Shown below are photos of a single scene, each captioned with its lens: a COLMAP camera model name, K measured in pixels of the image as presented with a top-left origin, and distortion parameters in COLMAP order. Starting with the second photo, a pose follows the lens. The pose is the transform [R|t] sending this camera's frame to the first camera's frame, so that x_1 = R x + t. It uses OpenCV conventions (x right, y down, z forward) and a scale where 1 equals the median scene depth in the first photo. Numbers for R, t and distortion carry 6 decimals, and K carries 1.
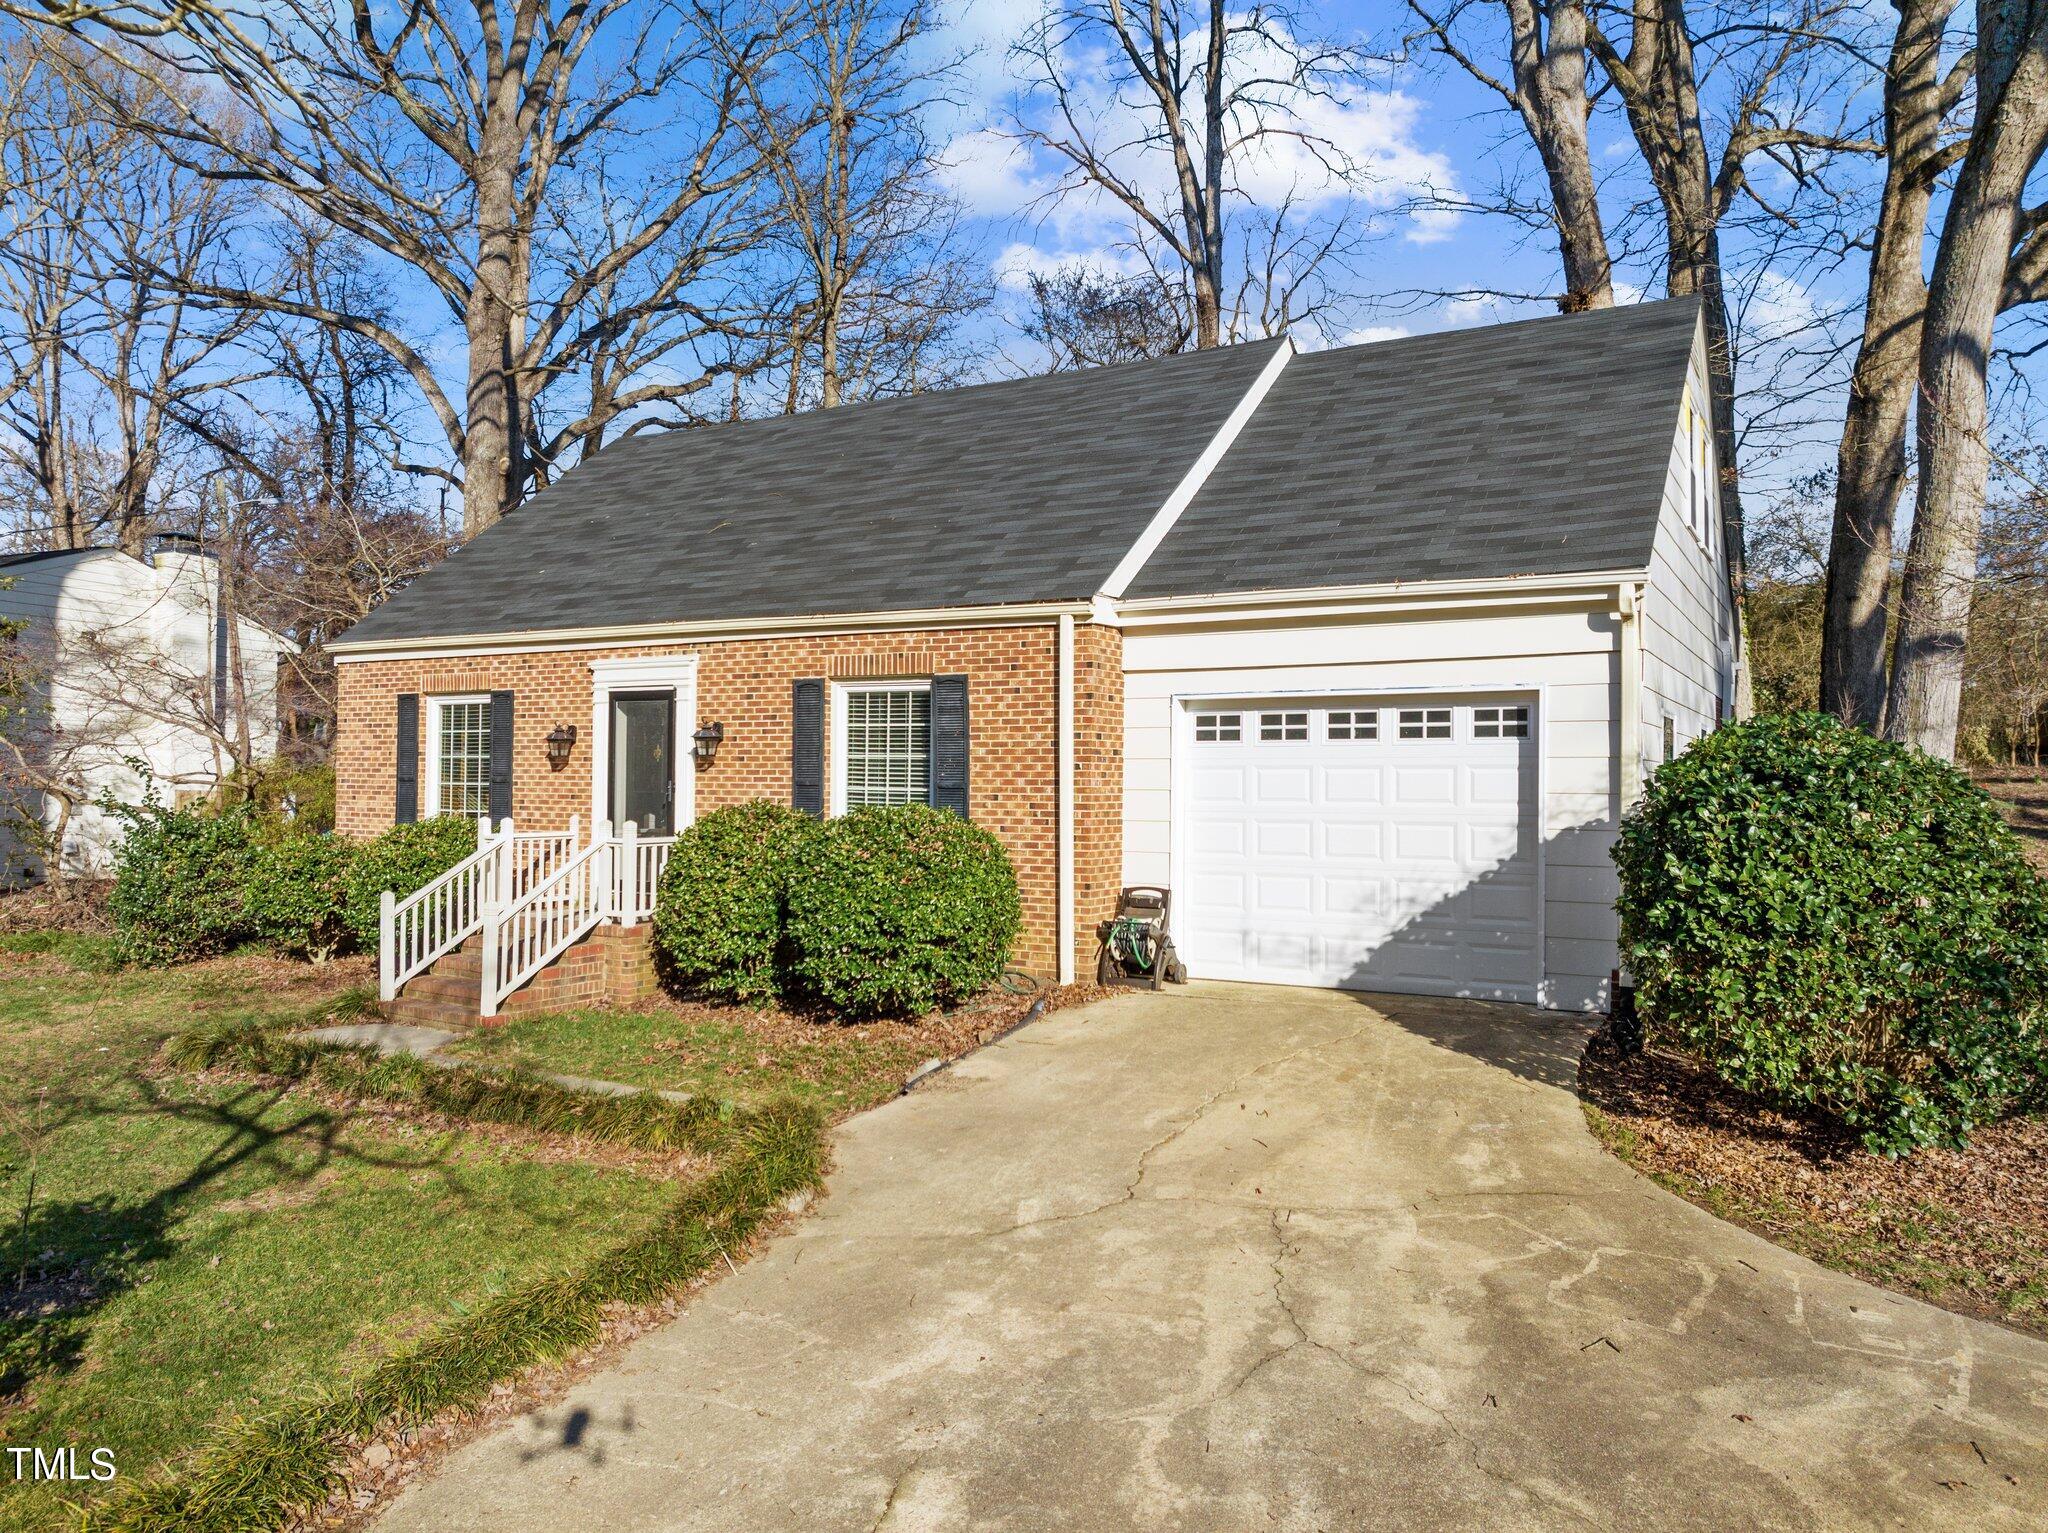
lens RADIAL K [[1460.1, 0, 1027.3], [0, 1460.1, 726.4], [0, 0, 1]] dist [-0.048860, 0.029781]
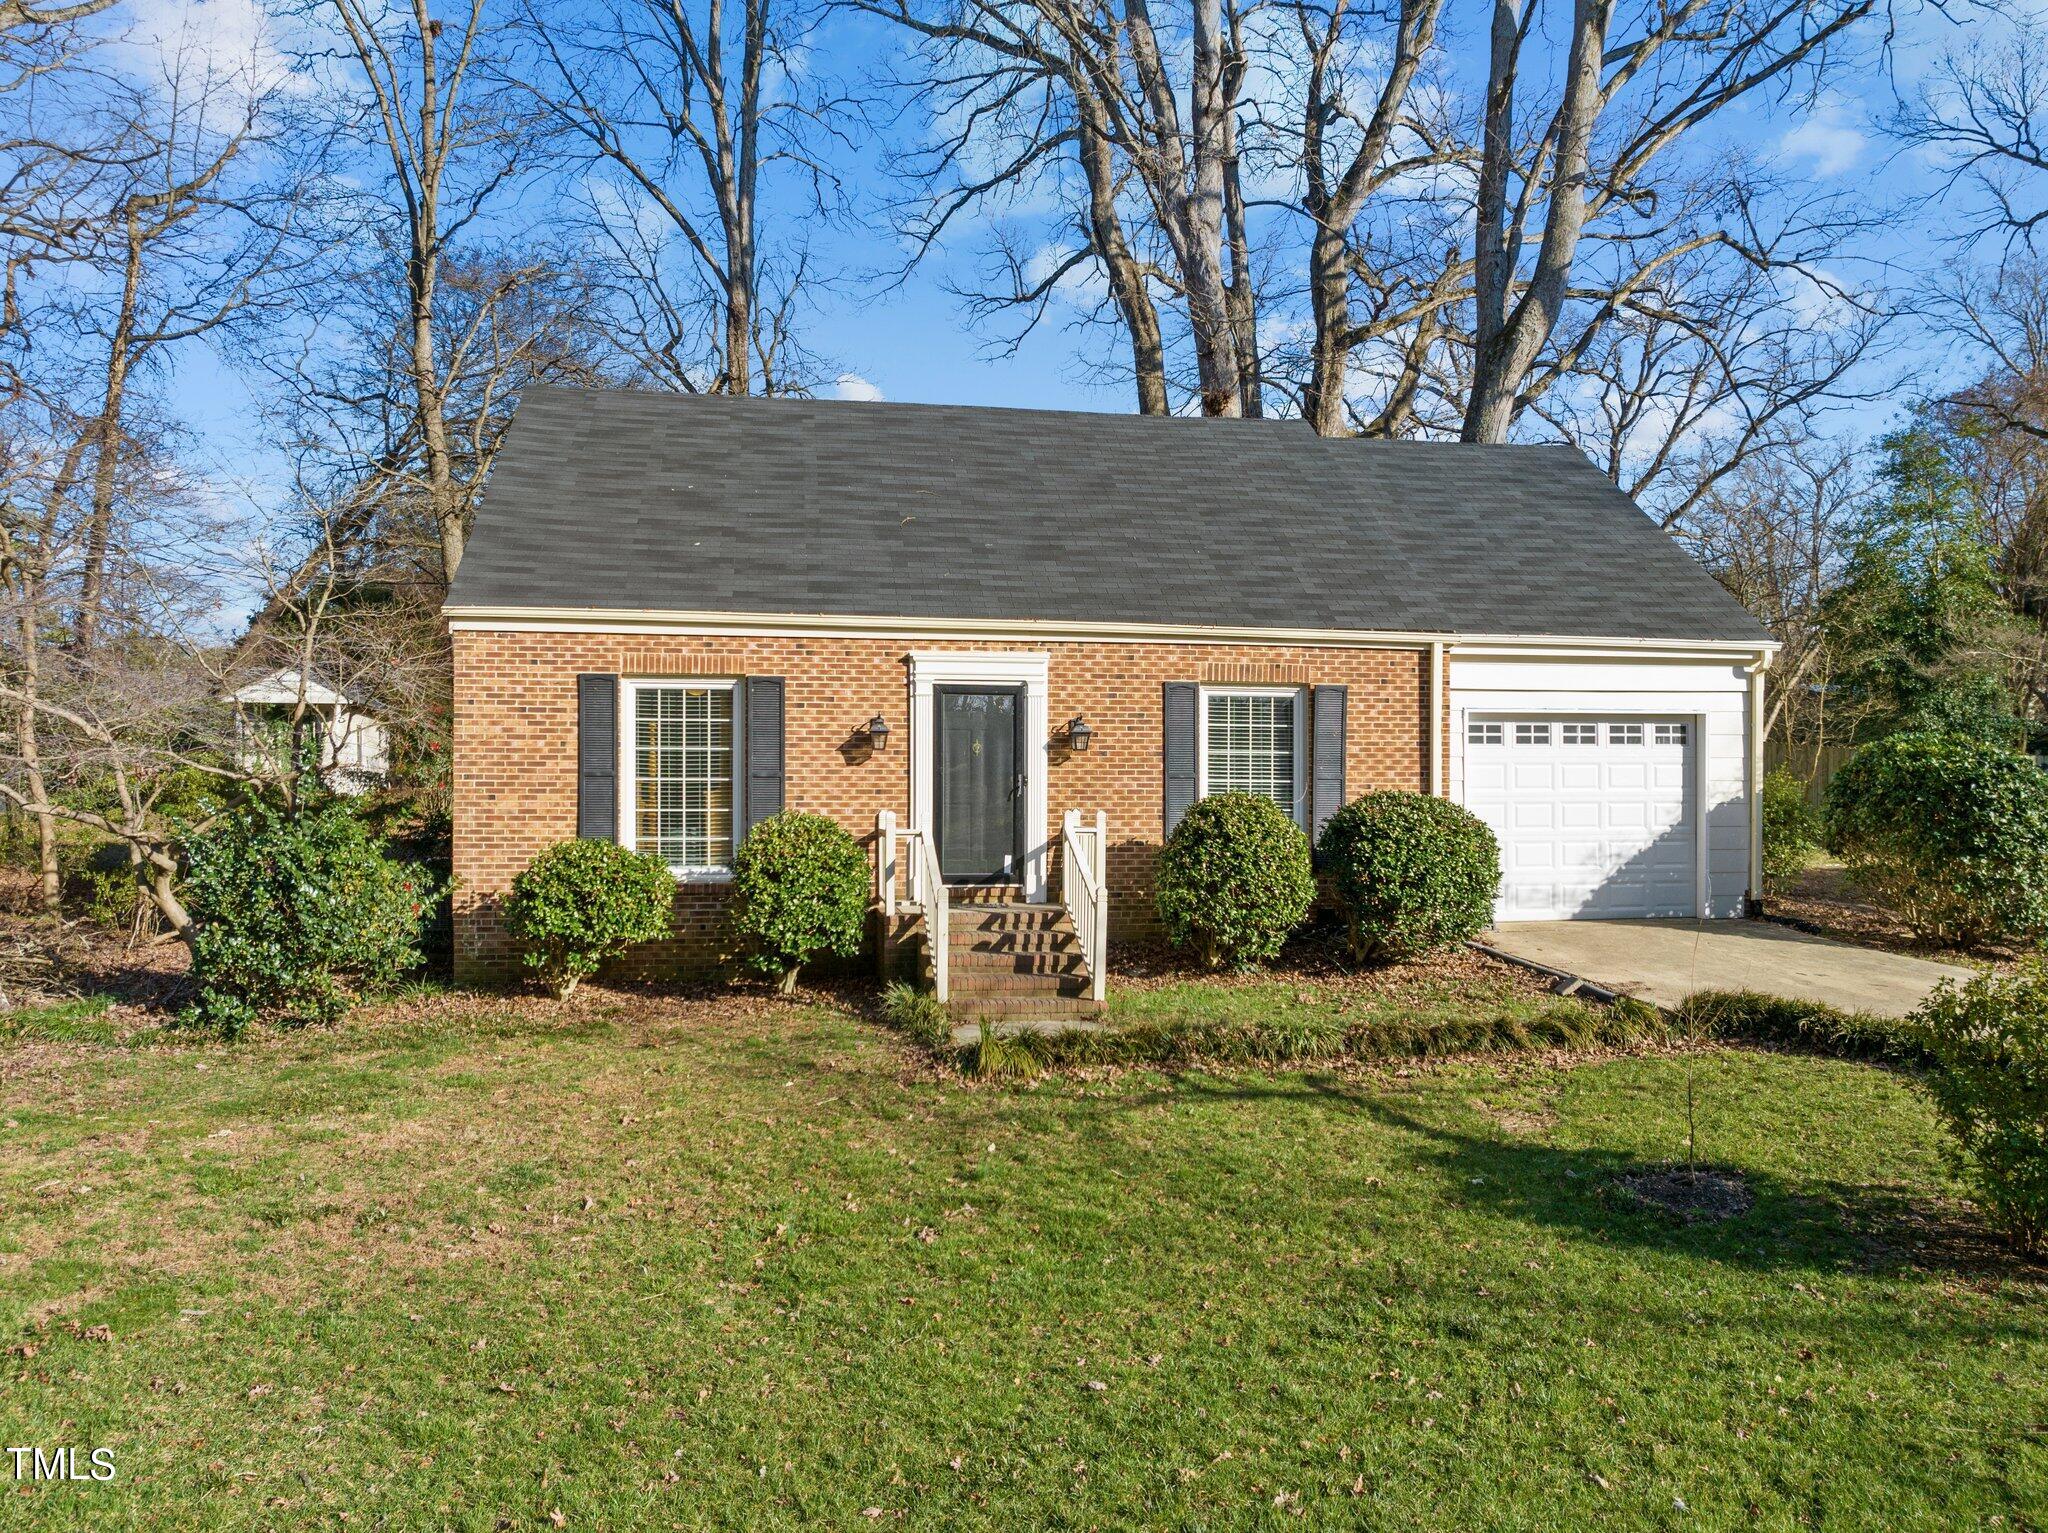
lens RADIAL K [[1493.1, 0, 1024.0], [0, 1493.1, 766.5], [0, 0, 1]] dist [-0.037250, -0.000183]
pose [[0.762715, 0.007681, 0.646689, -1.004025], [-0.017850, 0.999799, 0.009178, 0.024058], [-0.646489, -0.018543, 0.762698, 0.217710]]
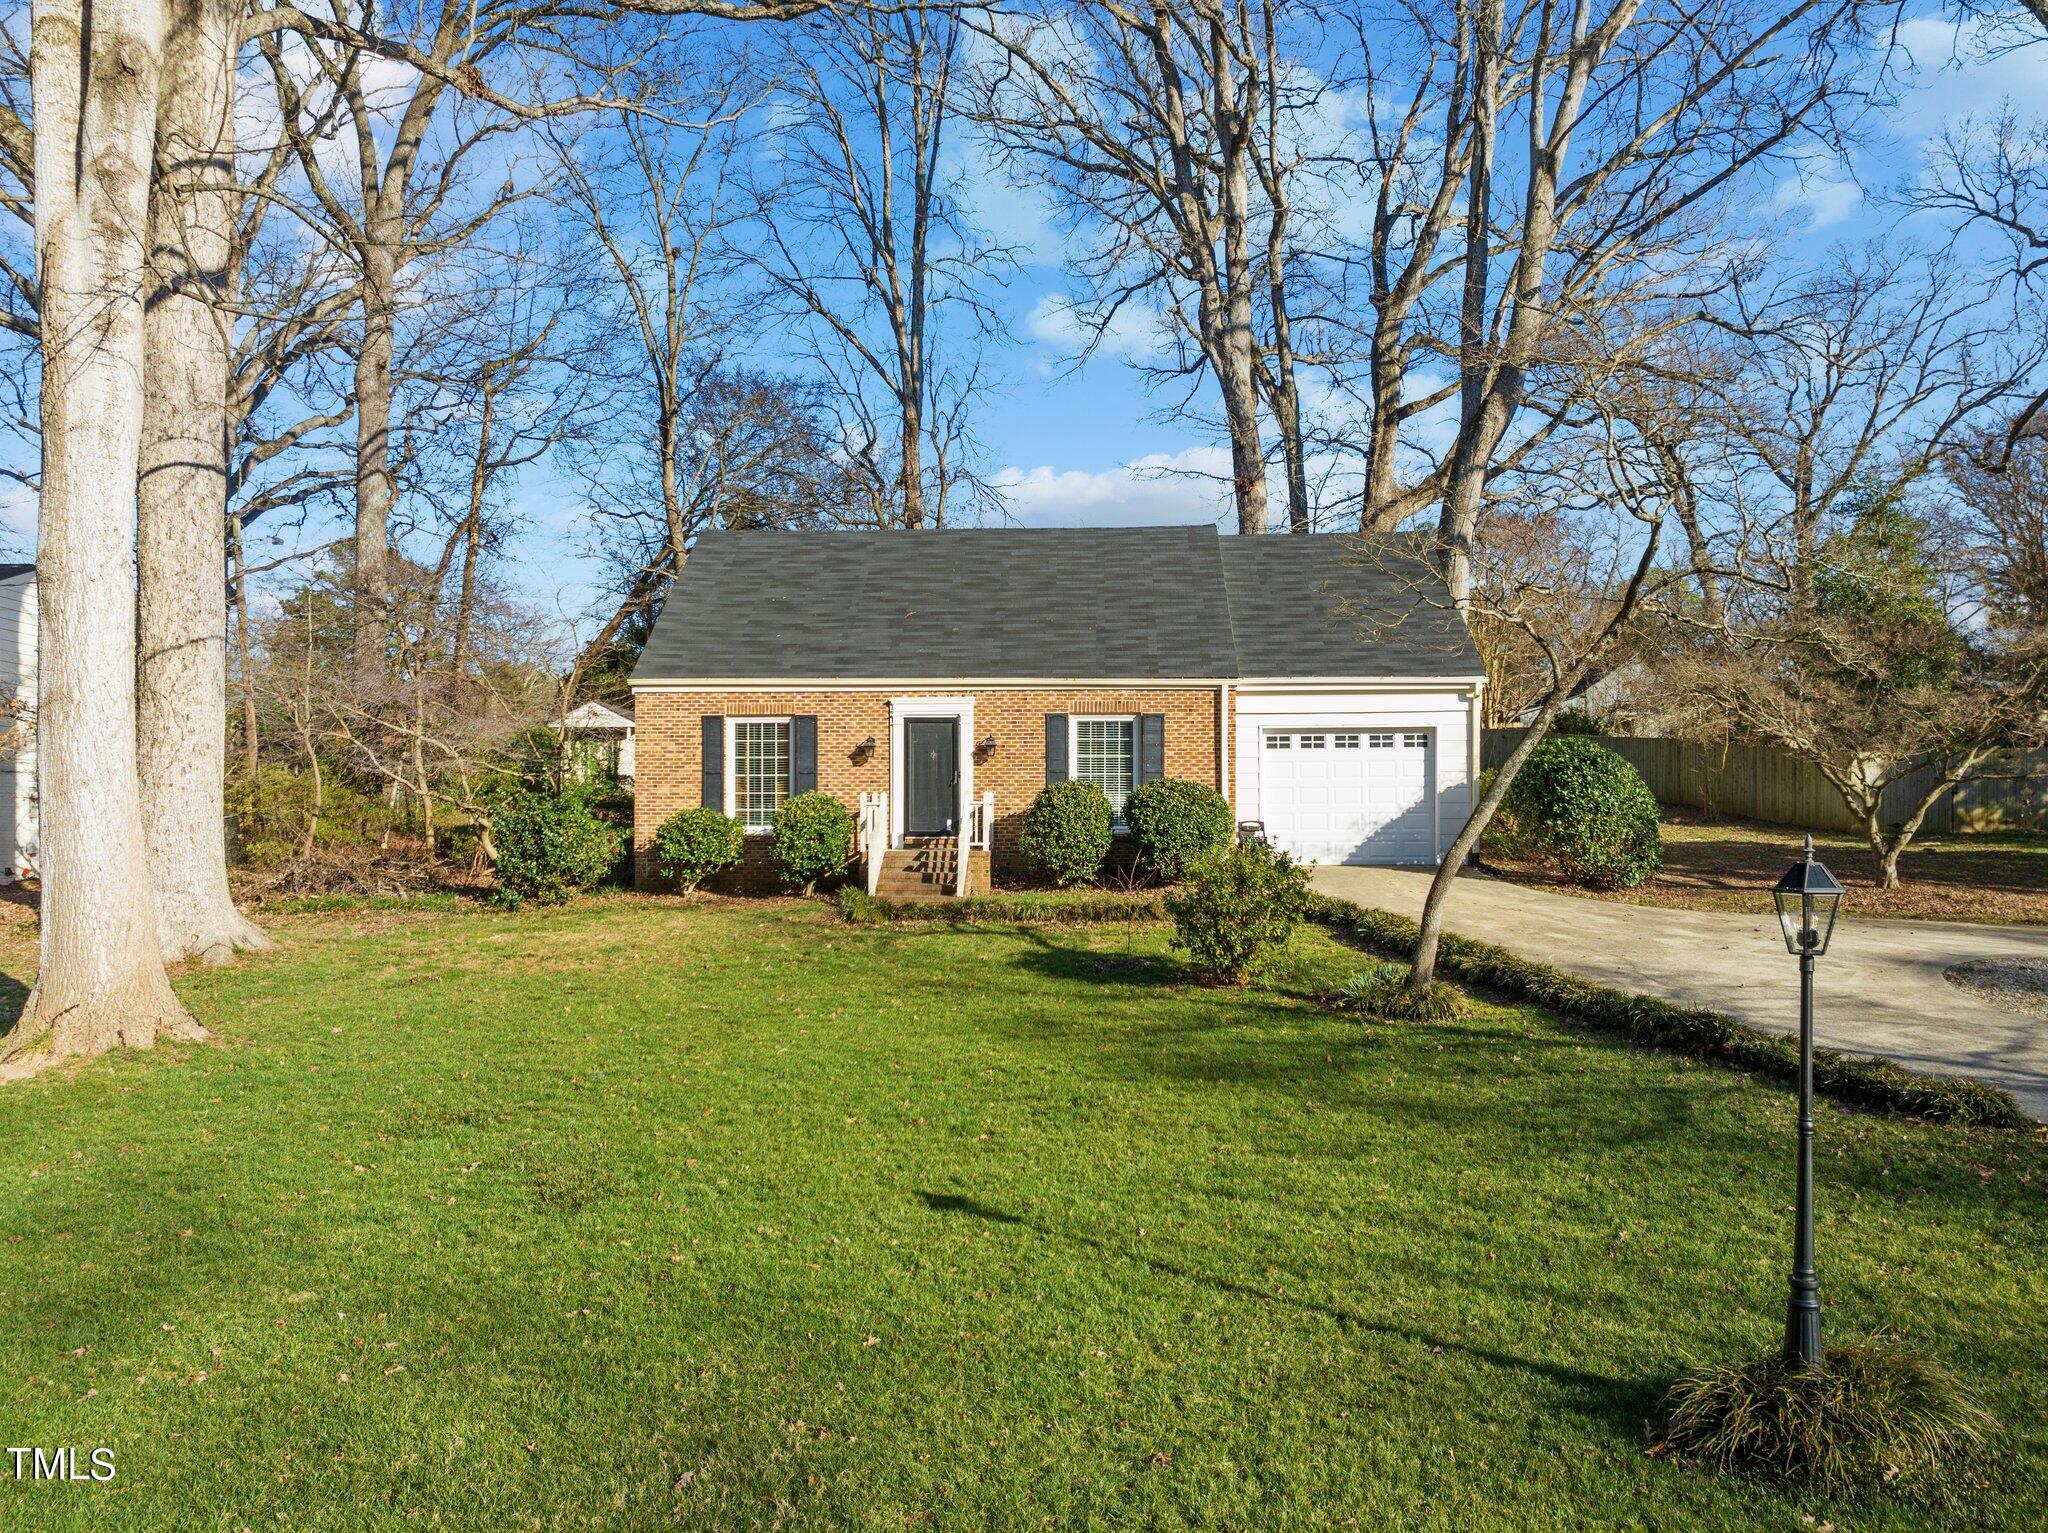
lens RADIAL K [[1511.8, 0, 1026.0], [0, 1511.8, 741.3], [0, 0, 1]] dist [-0.009823, -0.056638]
pose [[0.883602, 0.011203, 0.468105, -1.089380], [-0.007118, 0.999920, -0.010494, 0.022511], [-0.468185, 0.005941, 0.883610, -0.649654]]
